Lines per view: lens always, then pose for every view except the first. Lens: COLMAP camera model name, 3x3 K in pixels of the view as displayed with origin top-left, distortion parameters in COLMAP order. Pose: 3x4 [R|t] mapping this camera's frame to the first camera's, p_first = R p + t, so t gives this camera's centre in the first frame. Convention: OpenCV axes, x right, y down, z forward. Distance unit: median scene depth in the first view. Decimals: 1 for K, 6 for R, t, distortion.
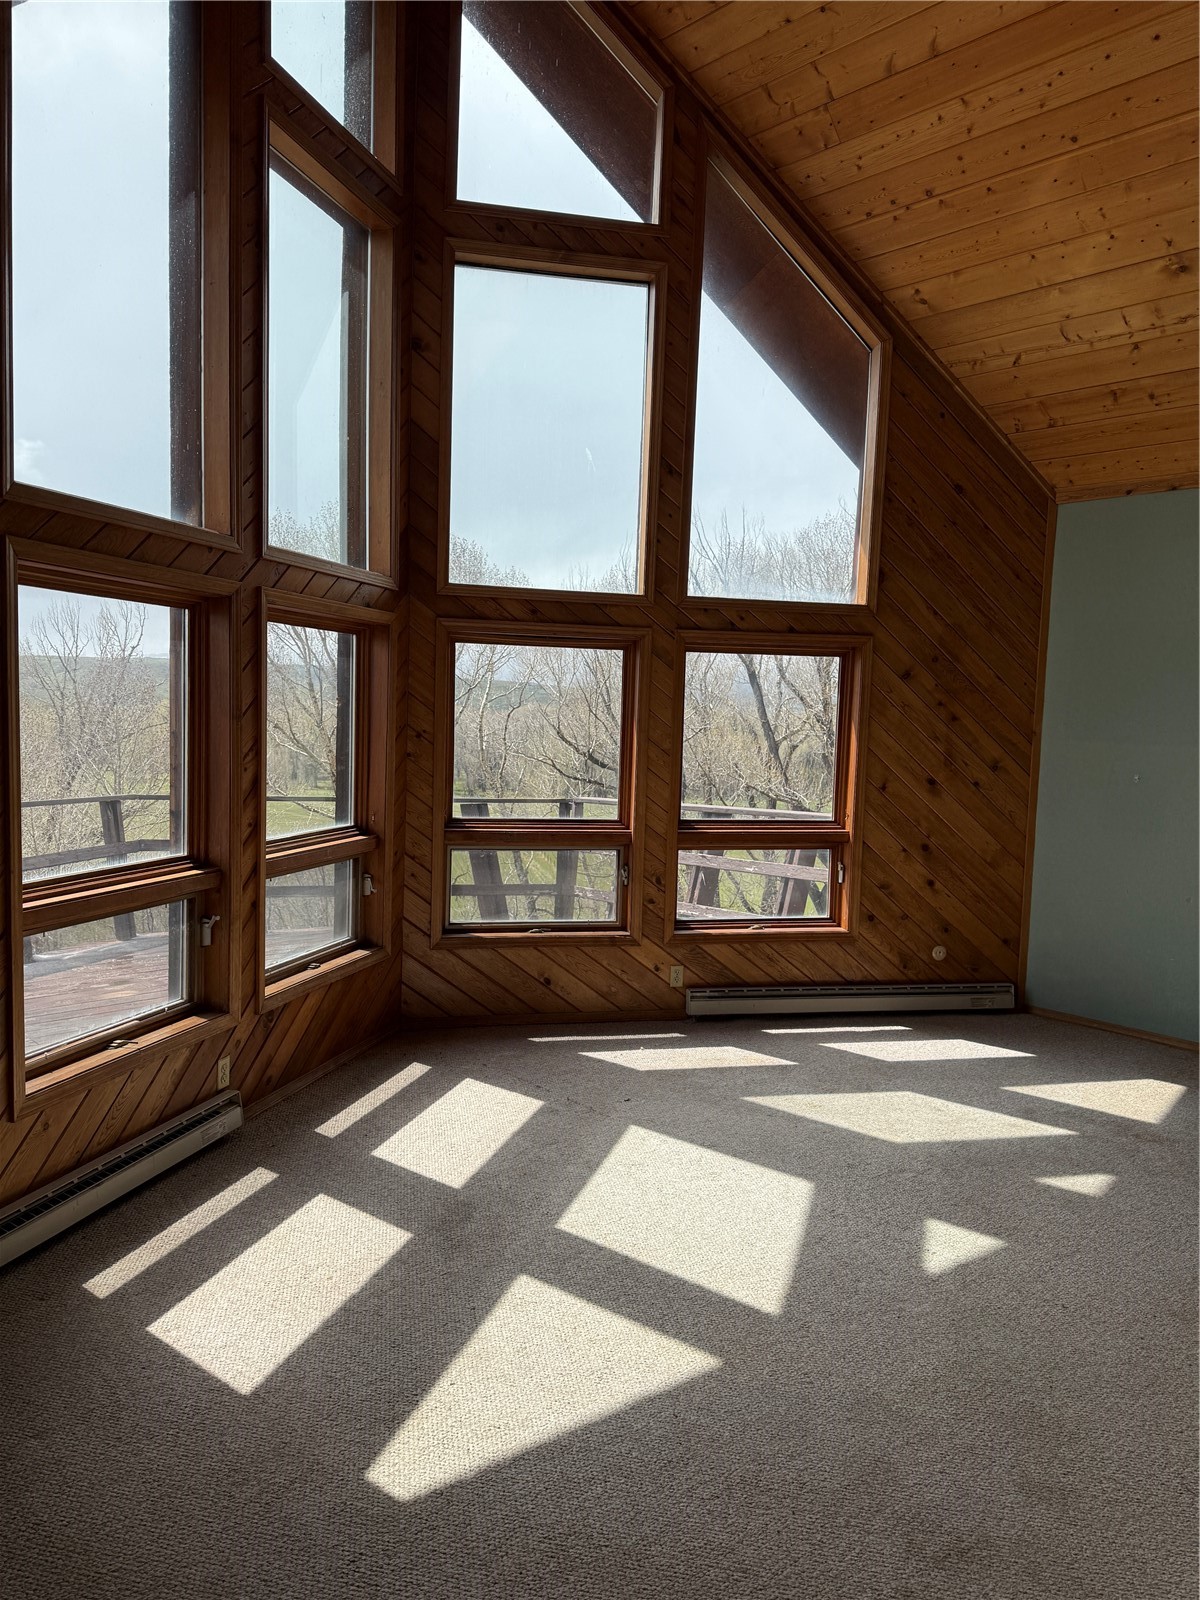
lens RADIAL K [[1130.7, 0, 594.0], [0, 1130.7, 808.2], [0, 0, 1]] dist [0.040464, -0.048672]
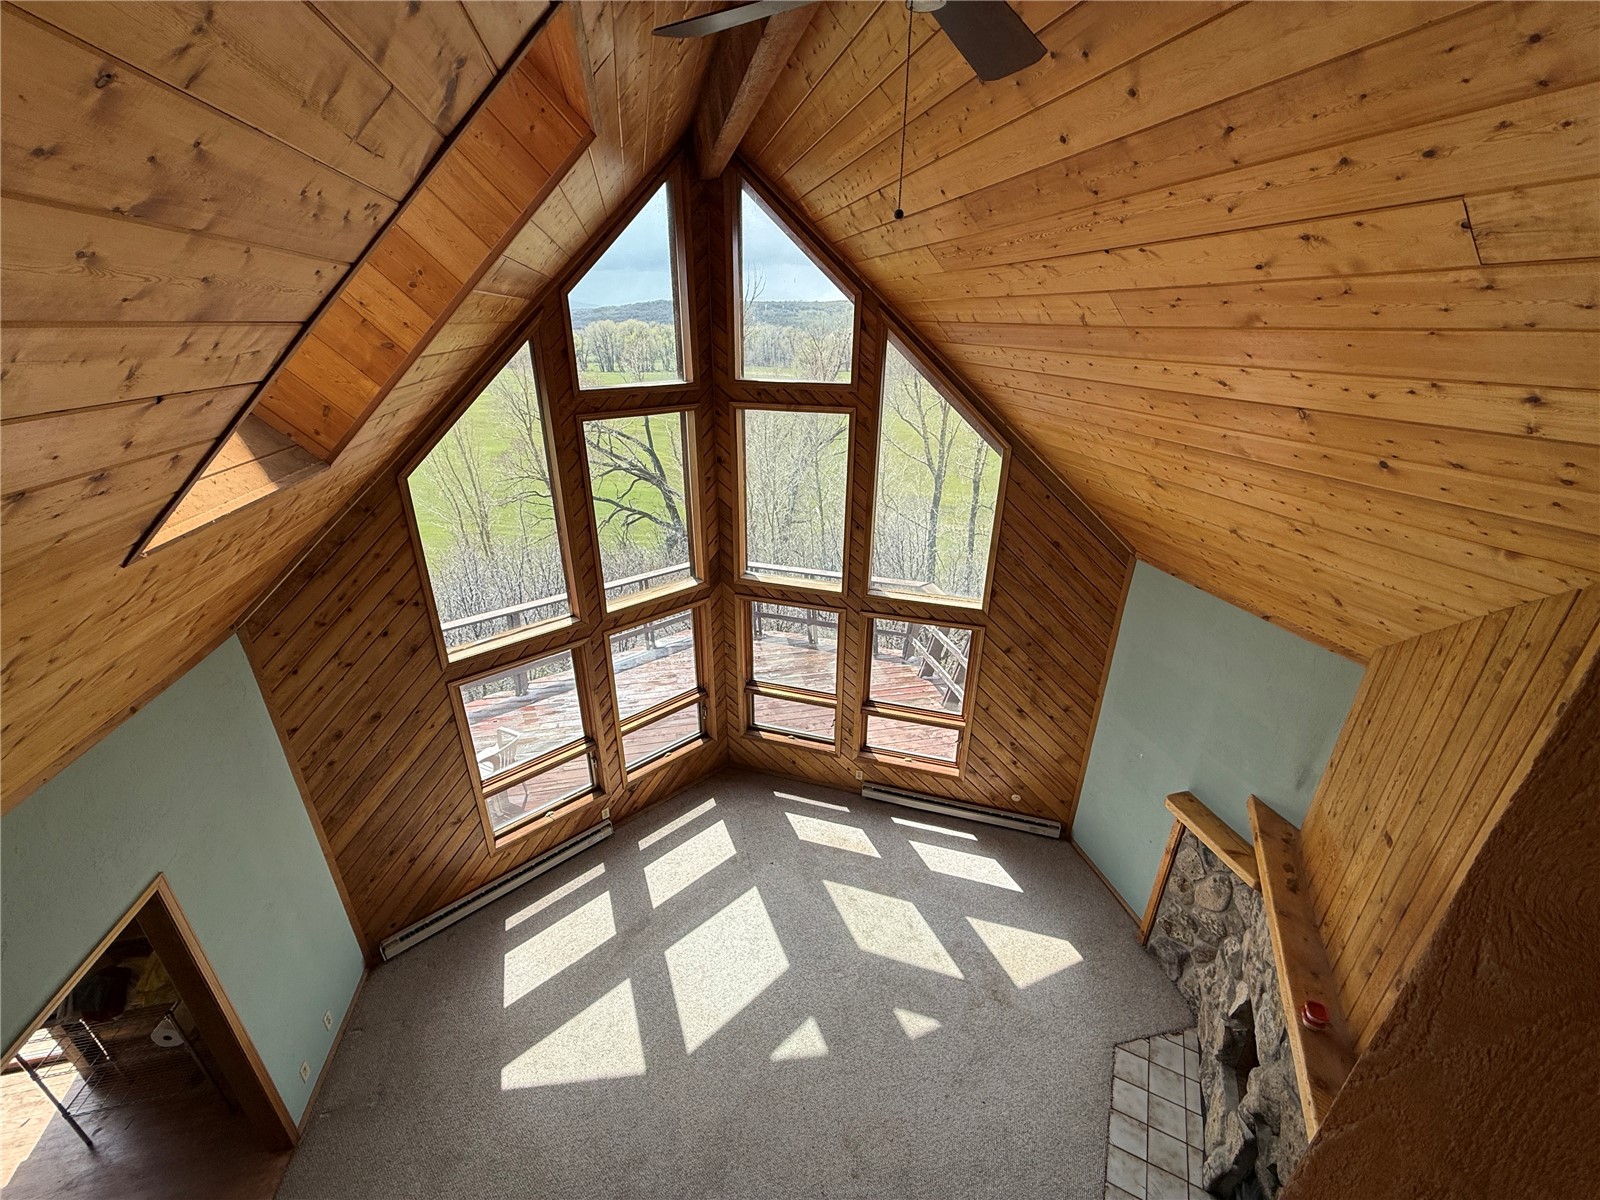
lens RADIAL K [[636.9, 0, 797.3], [0, 636.9, 595.7], [0, 0, 1]] dist [-0.000834, 0.000273]
pose [[0.867855, 0.174421, -0.465193, 0.469757], [-0.022454, 0.949160, 0.313992, -0.519333], [0.496309, -0.262054, 0.827650, 0.142667]]
